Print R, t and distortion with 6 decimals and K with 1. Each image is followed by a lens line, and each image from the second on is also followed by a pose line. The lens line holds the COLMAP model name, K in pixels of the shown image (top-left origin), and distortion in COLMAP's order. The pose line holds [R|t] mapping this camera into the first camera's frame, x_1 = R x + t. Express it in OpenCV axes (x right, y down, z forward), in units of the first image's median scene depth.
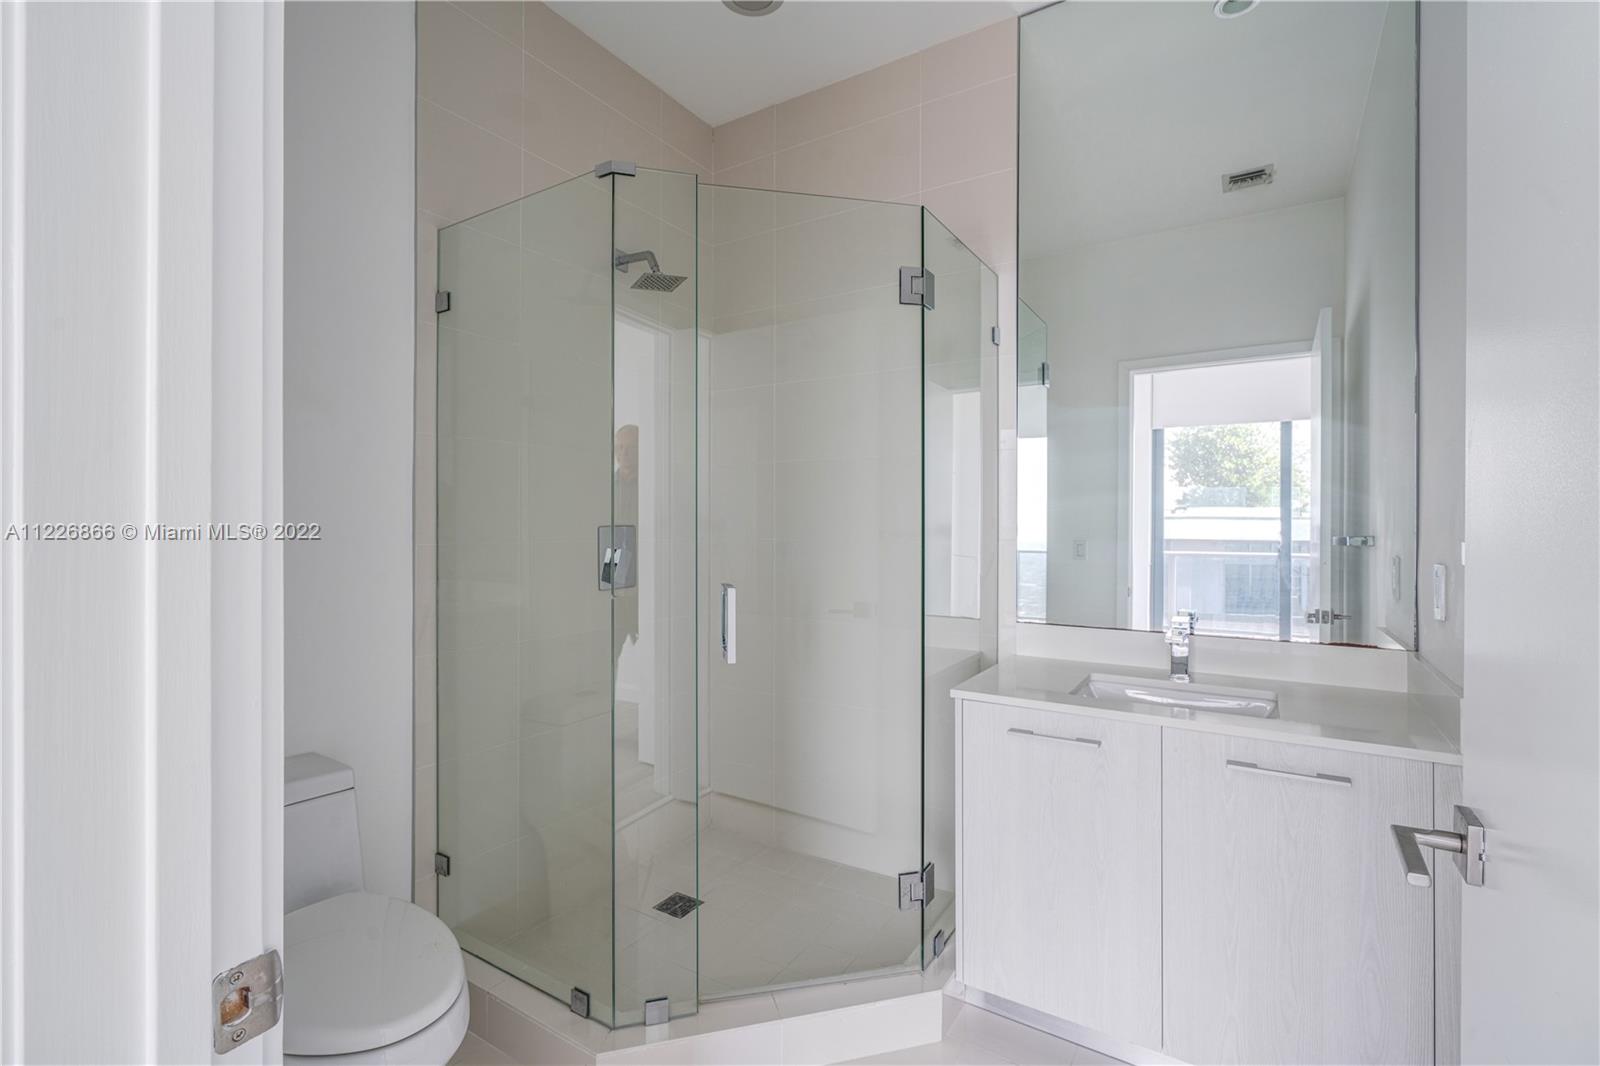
lens RADIAL K [[727.1, 0, 799.8], [0, 727.1, 530.9], [0, 0, 1]] dist [0.002564, 0.001229]
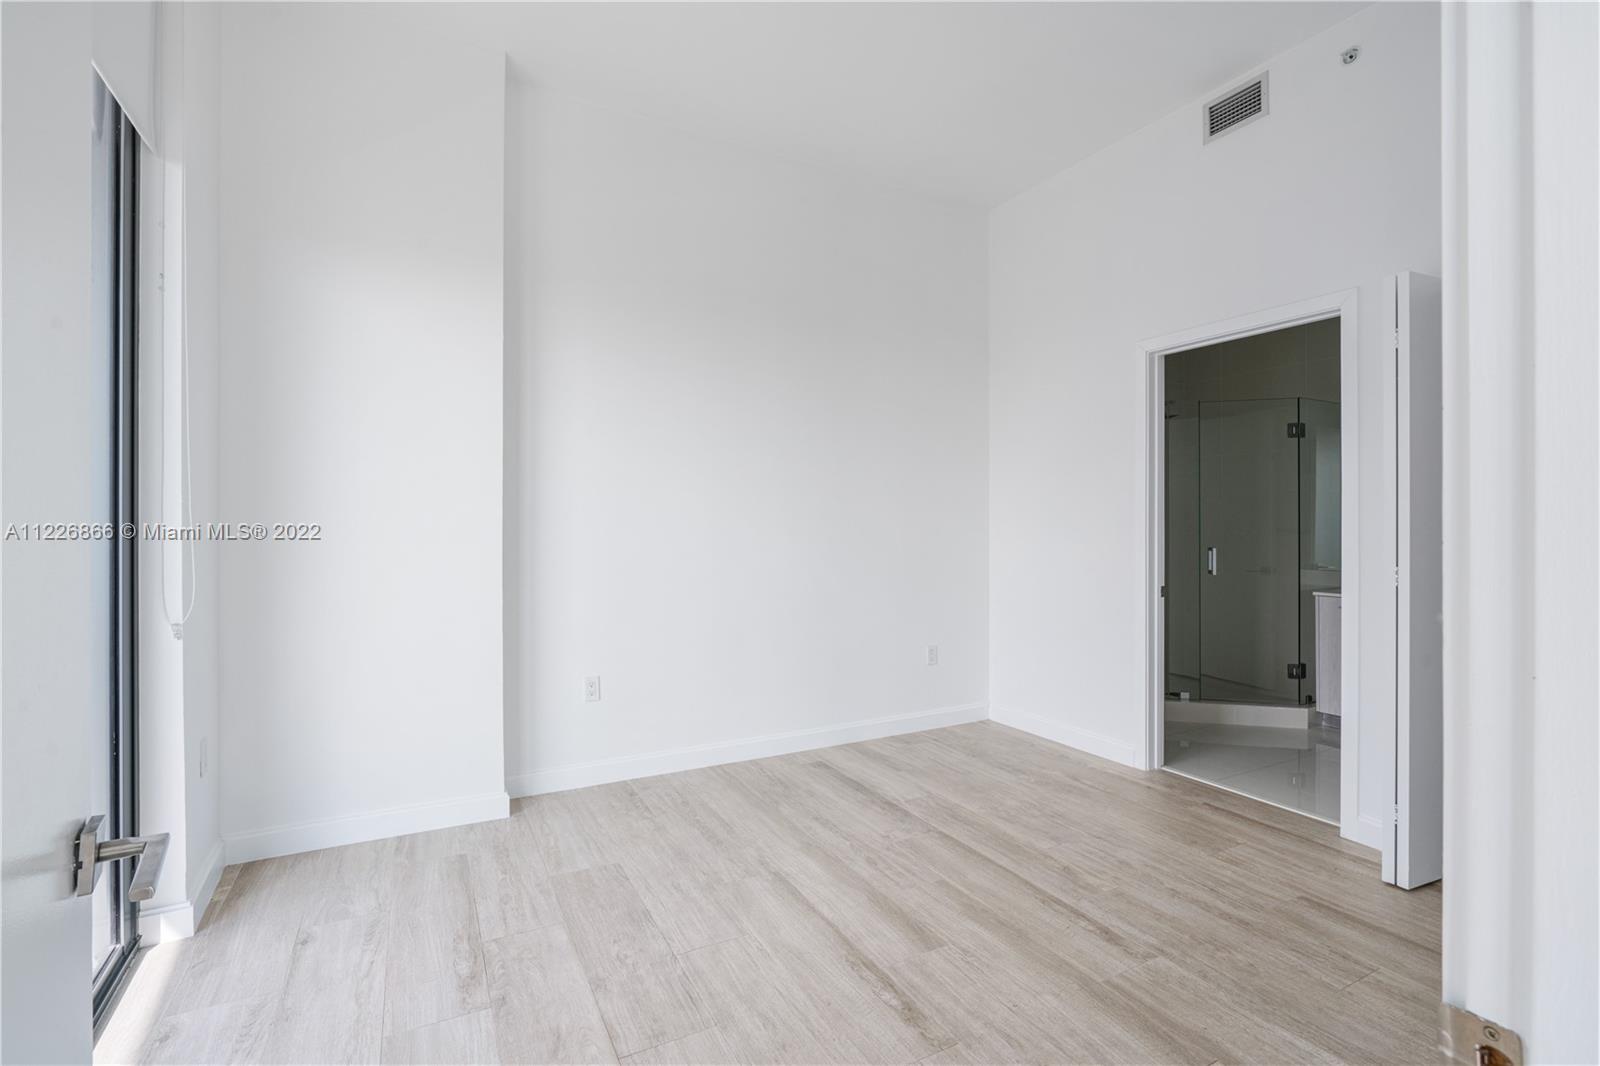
lens RADIAL K [[727.1, 0, 802.5], [0, 727.1, 533.7], [0, 0, 1]] dist [0.002564, 0.001229]
pose [[0.896279, -0.001828, -0.443487, -0.247199], [0.001456, 0.999998, -0.001179, 0.023229], [0.443488, 0.000411, 0.896280, -1.970489]]
